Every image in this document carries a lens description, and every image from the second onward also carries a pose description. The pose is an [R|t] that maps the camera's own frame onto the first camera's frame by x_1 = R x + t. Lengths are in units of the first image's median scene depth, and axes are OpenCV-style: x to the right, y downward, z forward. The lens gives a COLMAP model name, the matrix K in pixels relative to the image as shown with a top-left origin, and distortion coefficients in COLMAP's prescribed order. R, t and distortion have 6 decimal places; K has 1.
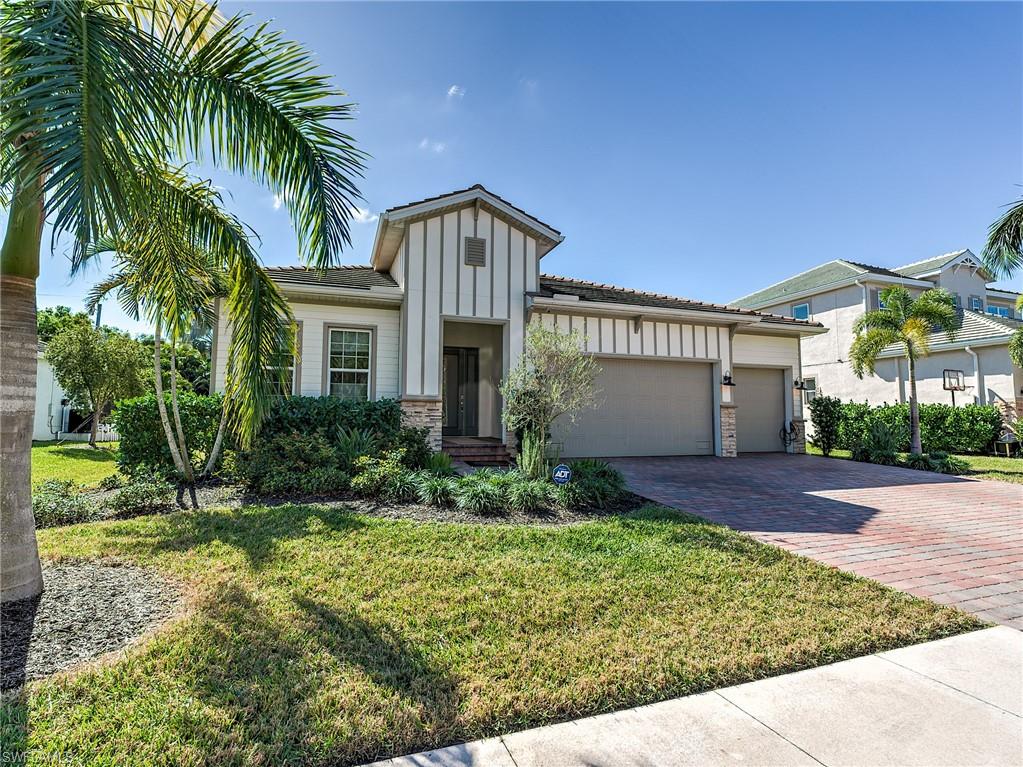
lens RADIAL K [[514.0, 0, 512.9], [0, 514.0, 387.0], [0, 0, 1]] dist [0.000286, -0.010530]
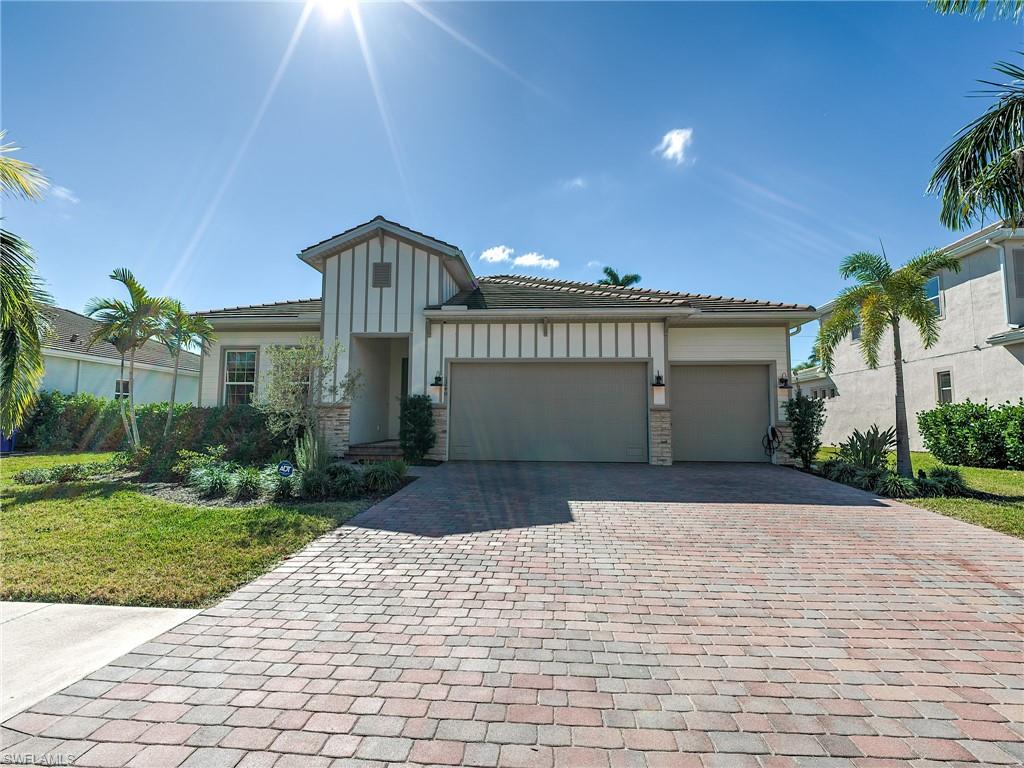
lens RADIAL K [[514.5, 0, 513.7], [0, 514.5, 379.6], [0, 0, 1]] dist [0.000286, -0.010530]
pose [[0.917541, -0.032315, -0.396327, 0.580768], [0.021677, 0.999275, -0.031293, 0.009029], [0.397051, 0.020121, 0.917576, 0.072591]]
